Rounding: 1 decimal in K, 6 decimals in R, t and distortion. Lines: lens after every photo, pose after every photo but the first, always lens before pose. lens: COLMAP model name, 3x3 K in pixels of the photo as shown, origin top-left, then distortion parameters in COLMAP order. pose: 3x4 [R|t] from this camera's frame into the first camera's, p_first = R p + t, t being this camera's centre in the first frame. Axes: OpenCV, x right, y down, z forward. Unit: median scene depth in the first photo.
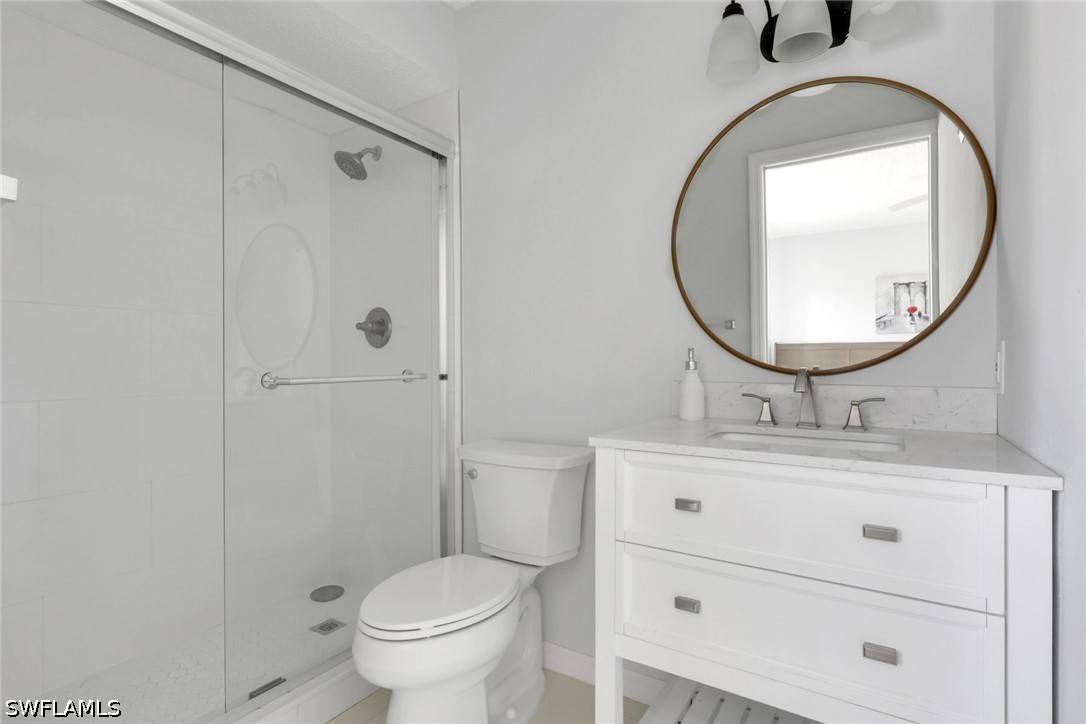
lens RADIAL K [[529.4, 0, 546.3], [0, 529.4, 363.0], [0, 0, 1]] dist [-0.000937, 0.001534]
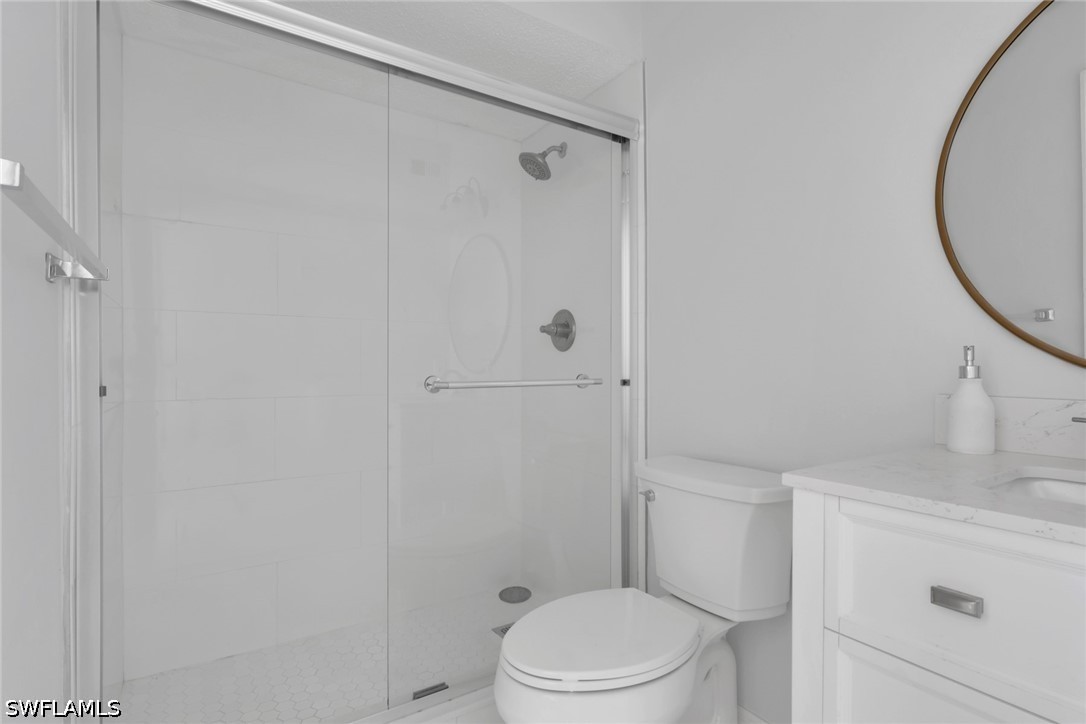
lens RADIAL K [[529.4, 0, 522.8], [0, 529.4, 368.0], [0, 0, 1]] dist [-0.000937, 0.001534]
pose [[0.904007, 0.004580, -0.427494, 0.041790], [-0.003816, 0.999989, 0.002642, -0.000127], [0.427501, -0.000757, 0.904014, 0.129643]]
